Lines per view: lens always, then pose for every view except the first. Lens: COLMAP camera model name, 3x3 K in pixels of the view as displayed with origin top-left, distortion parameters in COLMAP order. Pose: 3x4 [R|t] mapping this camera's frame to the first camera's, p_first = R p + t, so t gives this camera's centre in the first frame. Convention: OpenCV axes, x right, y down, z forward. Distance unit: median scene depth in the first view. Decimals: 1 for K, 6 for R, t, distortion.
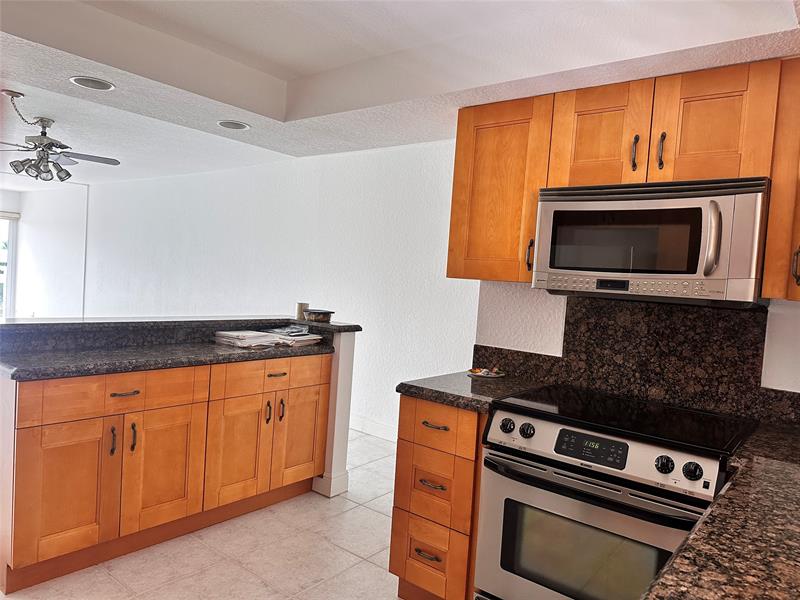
lens RADIAL K [[560.7, 0, 400.1], [0, 560.7, 299.5], [0, 0, 1]] dist [0.121102, -0.187422]
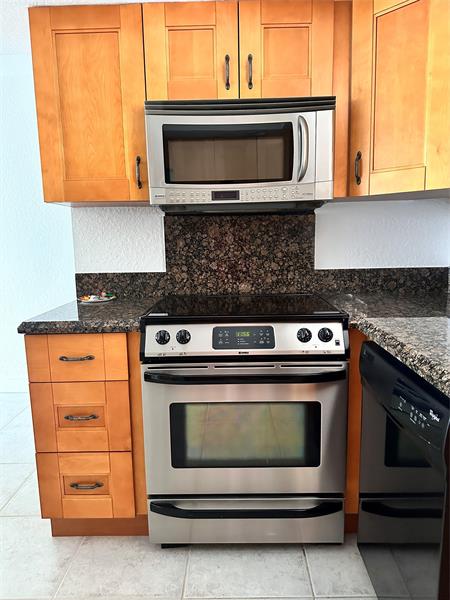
lens RADIAL K [[420.6, 0, 226.8], [0, 420.6, 302.9], [0, 0, 1]] dist [0.121102, -0.187422]
pose [[0.785266, -0.174503, 0.594060, -0.147350], [0.096552, 0.982237, 0.160899, 0.044311], [-0.611585, -0.068991, 0.788165, 0.296028]]
